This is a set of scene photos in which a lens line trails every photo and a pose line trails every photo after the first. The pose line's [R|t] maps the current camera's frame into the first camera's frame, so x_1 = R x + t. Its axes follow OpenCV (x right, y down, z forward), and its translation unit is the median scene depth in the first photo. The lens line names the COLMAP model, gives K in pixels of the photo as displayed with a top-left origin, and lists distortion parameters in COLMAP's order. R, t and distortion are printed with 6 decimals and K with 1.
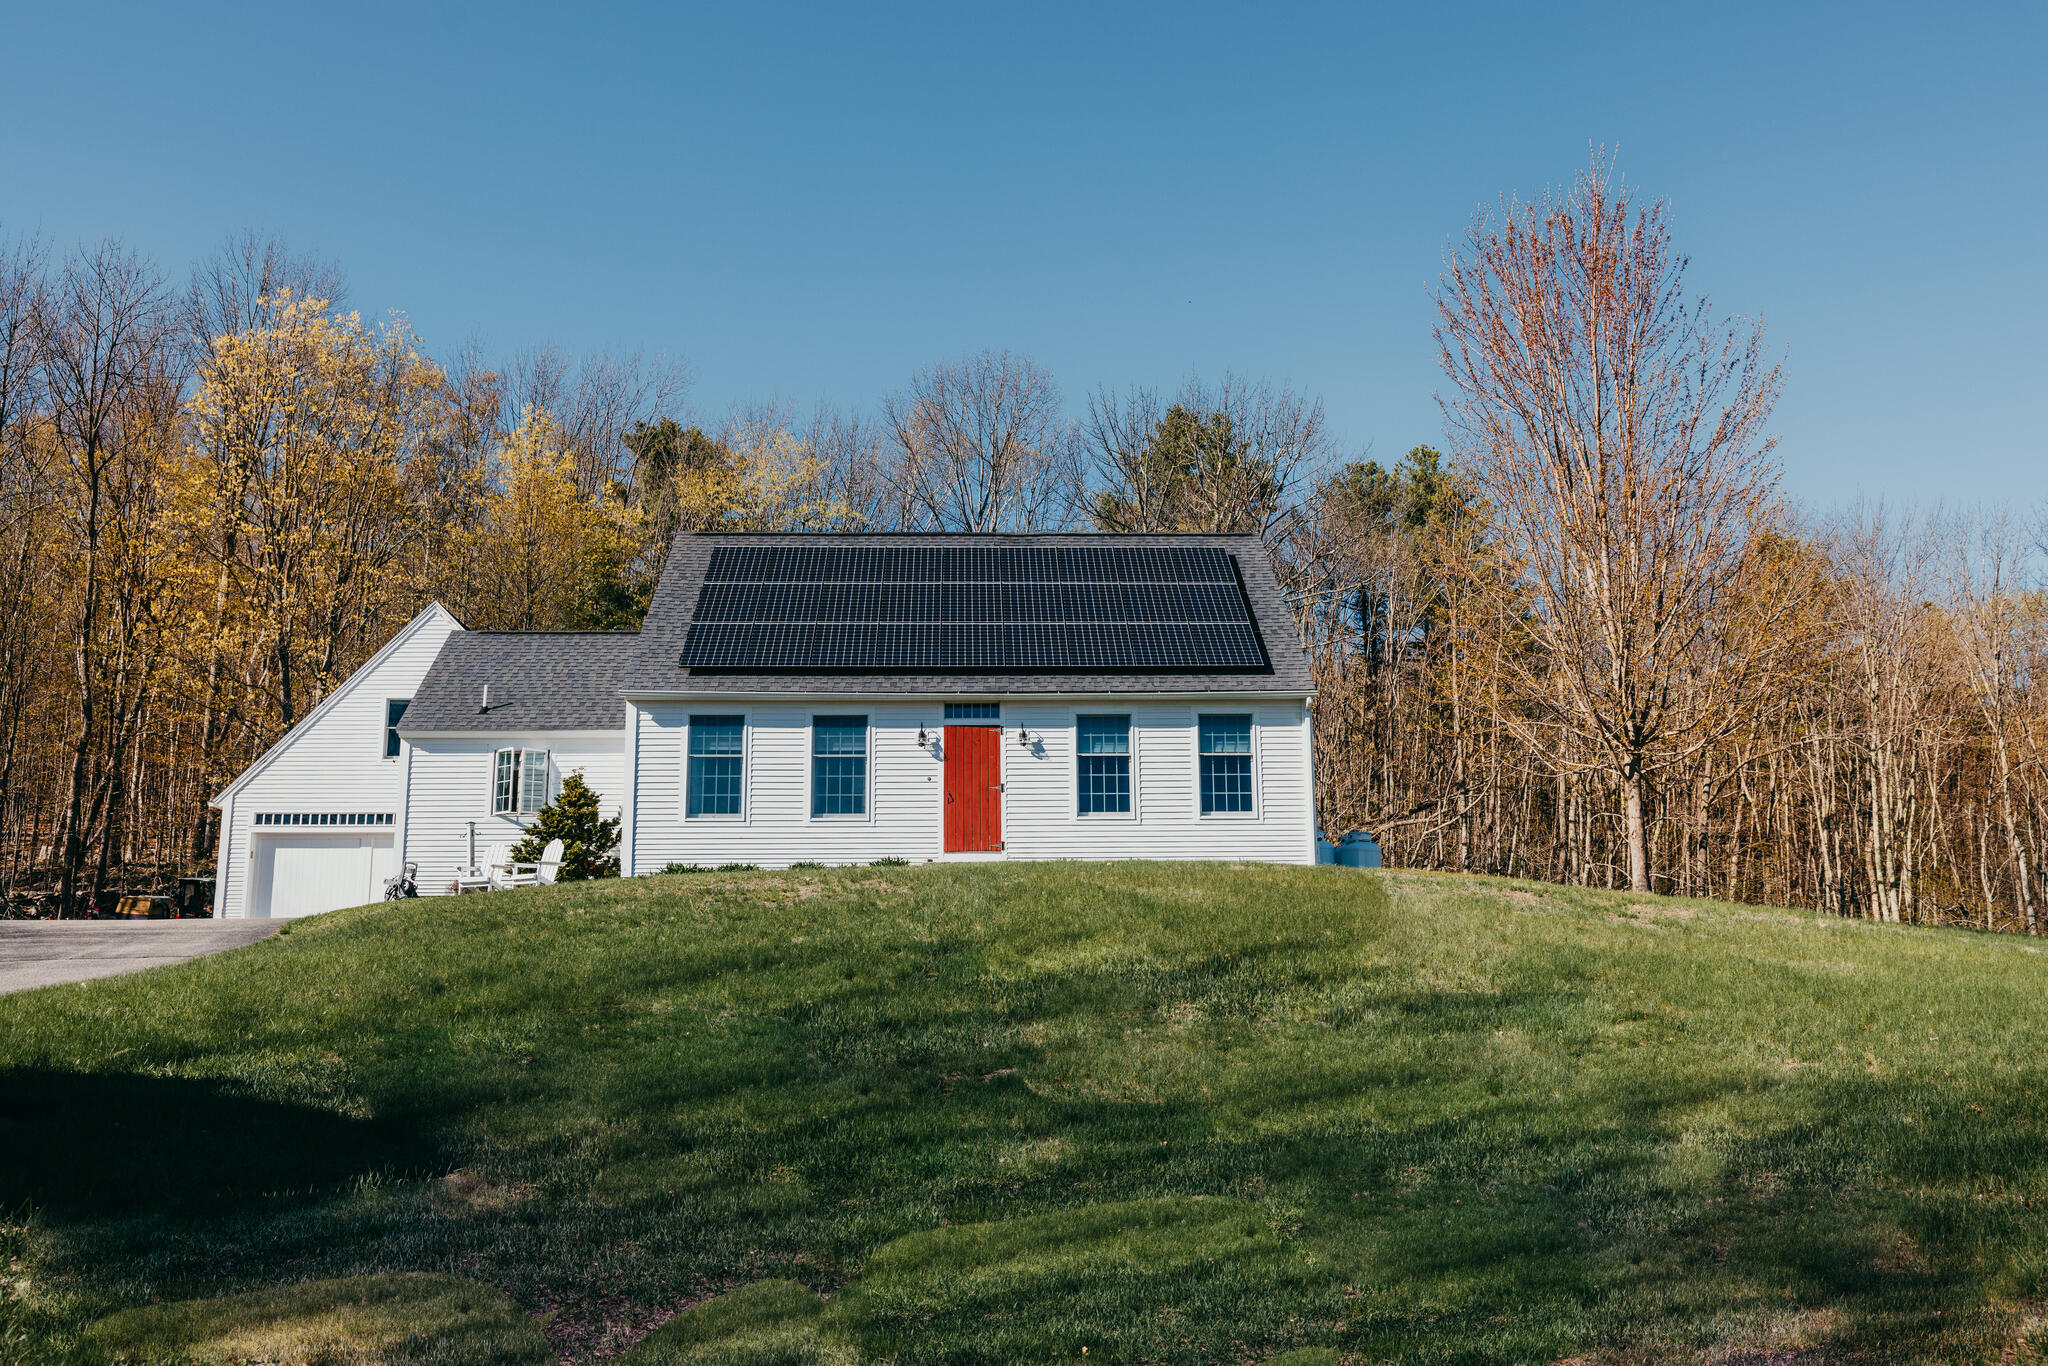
lens RADIAL K [[1767.5, 0, 1024.0], [0, 1767.5, 683.0], [0, 0, 1]] dist [0.007951, 0.011475]
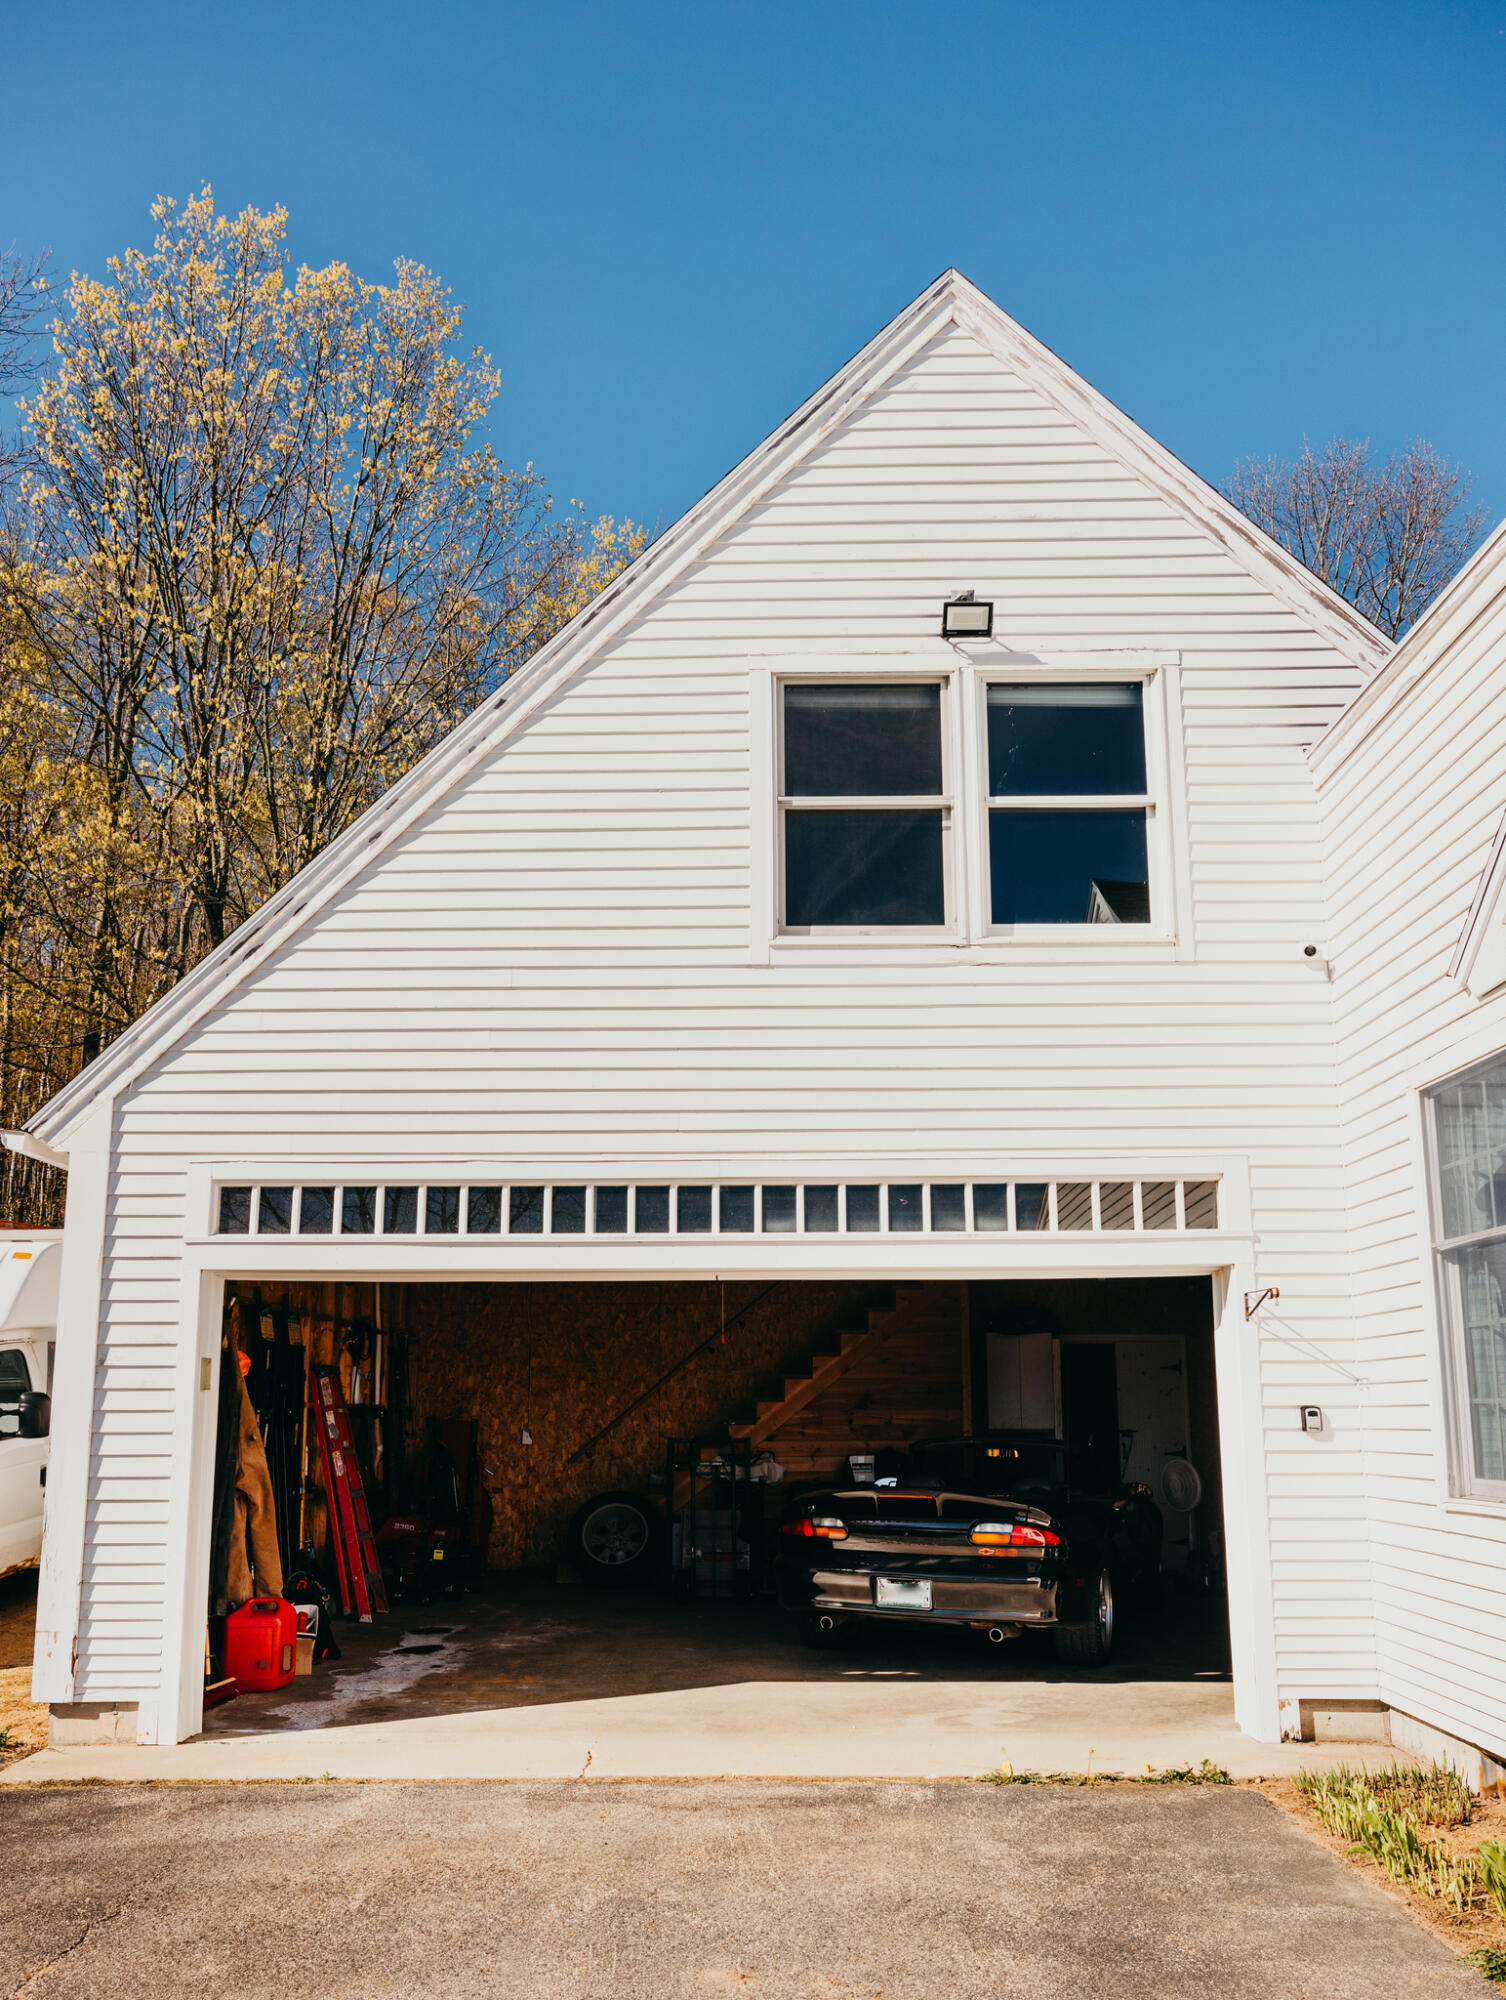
lens RADIAL K [[1517.3, 0, 721.2], [0, 1517.3, 1167.1], [0, 0, 1]] dist [0.002829, -0.000009]
pose [[0.998752, -0.004988, -0.049698, -0.483584], [0.006861, 0.999270, 0.037583, 0.086702], [0.049474, -0.037877, 0.998057, 1.089061]]
